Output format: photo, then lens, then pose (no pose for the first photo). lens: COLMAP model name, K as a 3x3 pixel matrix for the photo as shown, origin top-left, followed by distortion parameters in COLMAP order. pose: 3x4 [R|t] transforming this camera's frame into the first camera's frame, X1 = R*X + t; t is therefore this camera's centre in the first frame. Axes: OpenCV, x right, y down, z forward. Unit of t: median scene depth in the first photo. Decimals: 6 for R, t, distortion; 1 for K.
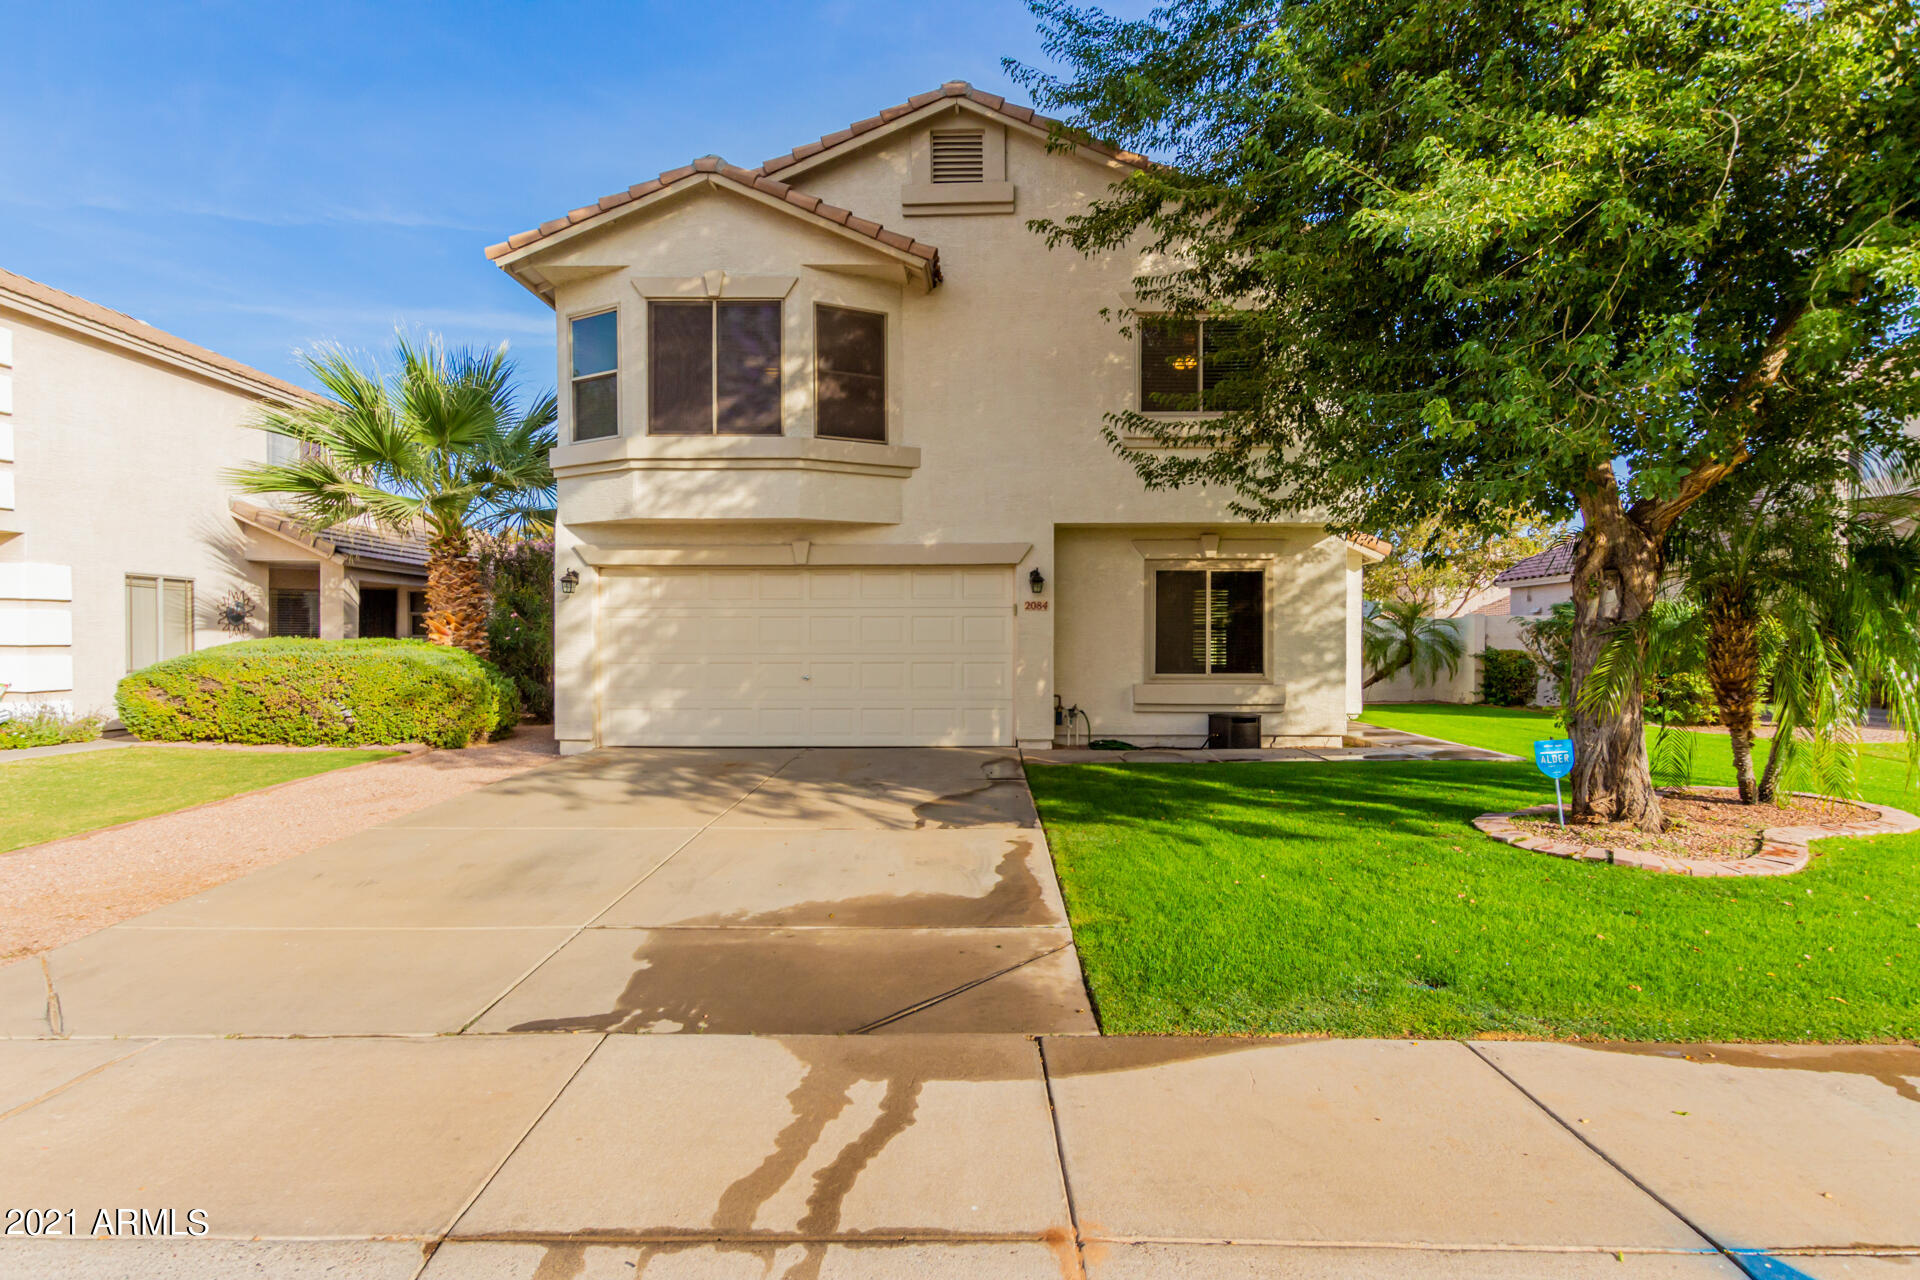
lens RADIAL K [[984.6, 0, 971.0], [0, 984.6, 643.1], [0, 0, 1]] dist [0.024618, -0.005863]
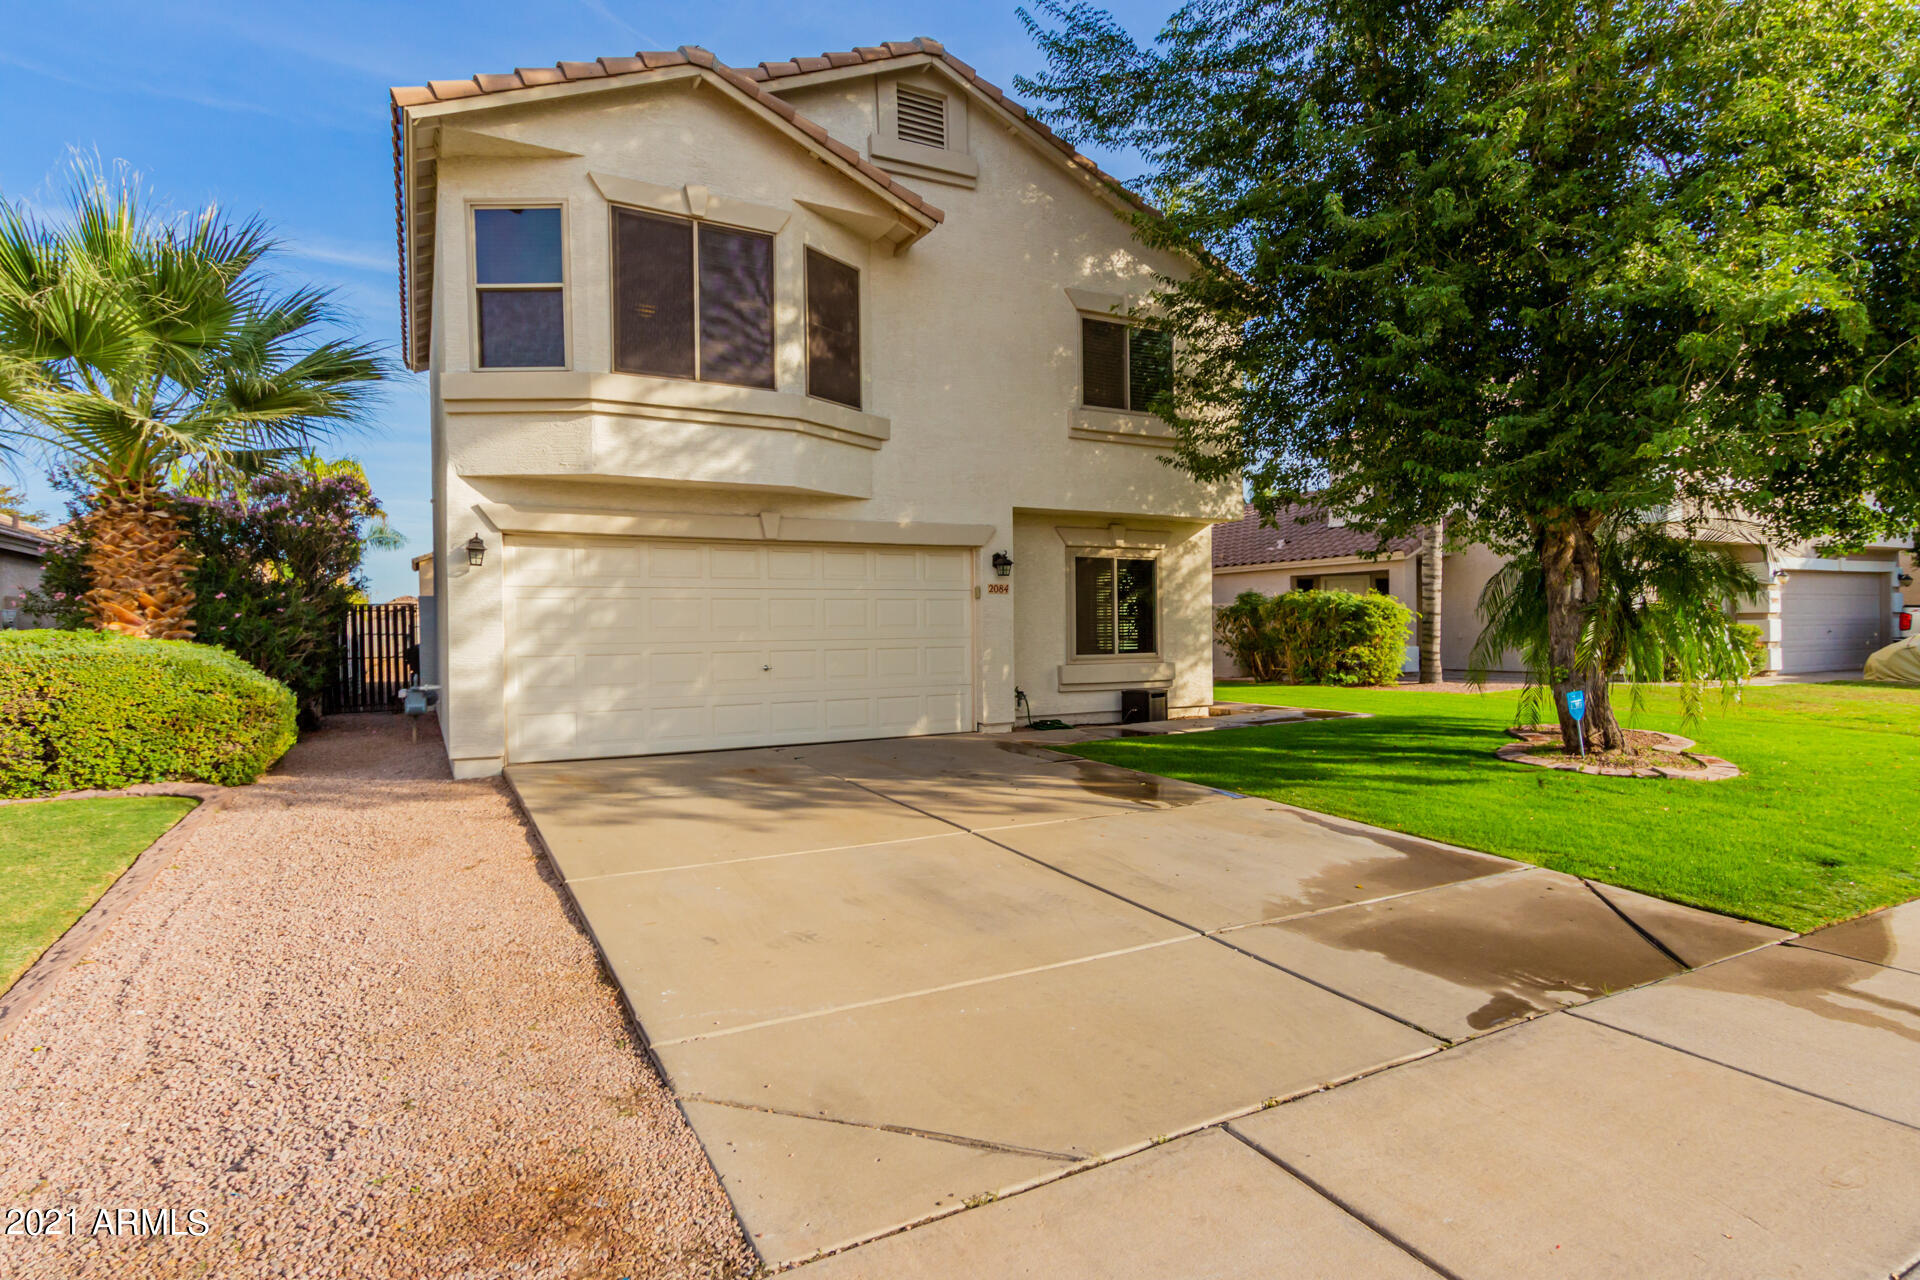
lens RADIAL K [[984.6, 0, 970.0], [0, 984.6, 642.1], [0, 0, 1]] dist [0.024618, -0.005863]
pose [[0.870983, -0.016548, 0.491035, -0.452545], [0.012840, 0.999858, 0.010920, 0.004044], [-0.491146, -0.003206, 0.871072, 0.145072]]
